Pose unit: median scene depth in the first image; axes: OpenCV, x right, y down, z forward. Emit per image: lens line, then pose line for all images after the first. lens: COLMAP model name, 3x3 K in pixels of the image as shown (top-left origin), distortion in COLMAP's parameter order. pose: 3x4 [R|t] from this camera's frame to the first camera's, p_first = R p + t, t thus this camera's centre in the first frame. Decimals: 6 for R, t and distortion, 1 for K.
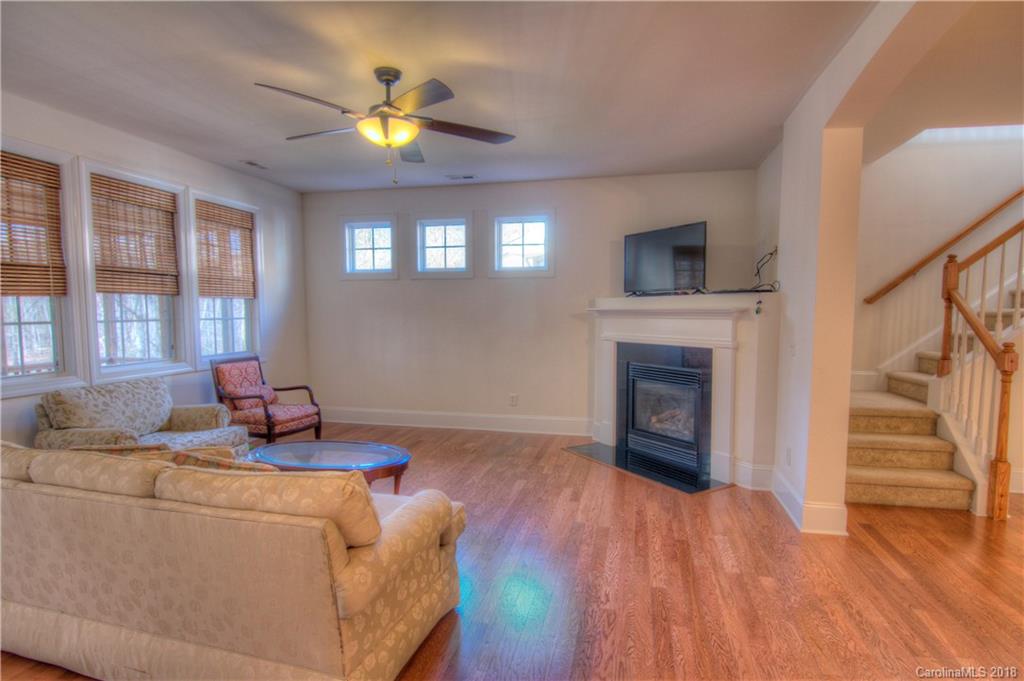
lens RADIAL K [[523.7, 0, 508.1], [0, 523.7, 347.6], [0, 0, 1]] dist [-0.013718, -0.000468]
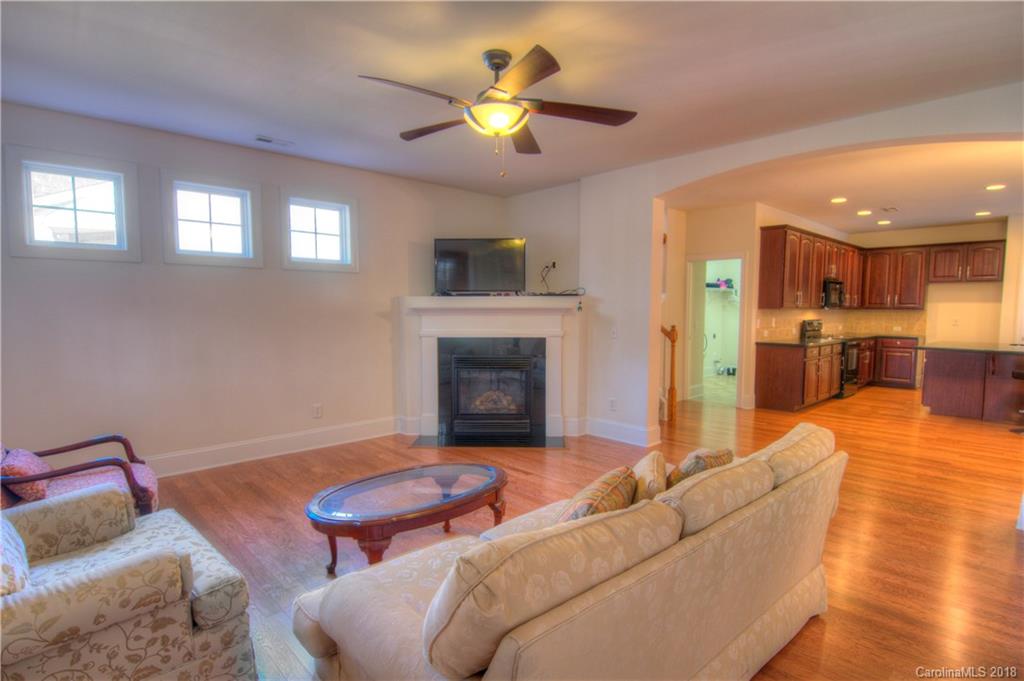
lens RADIAL K [[524.8, 0, 513.5], [0, 524.8, 348.7], [0, 0, 1]] dist [0.000238, -0.016382]
pose [[0.547159, -0.065837, 0.834435, -0.619666], [0.058953, 0.997457, 0.040043, -0.023071], [-0.834950, 0.027283, 0.549649, 0.281865]]
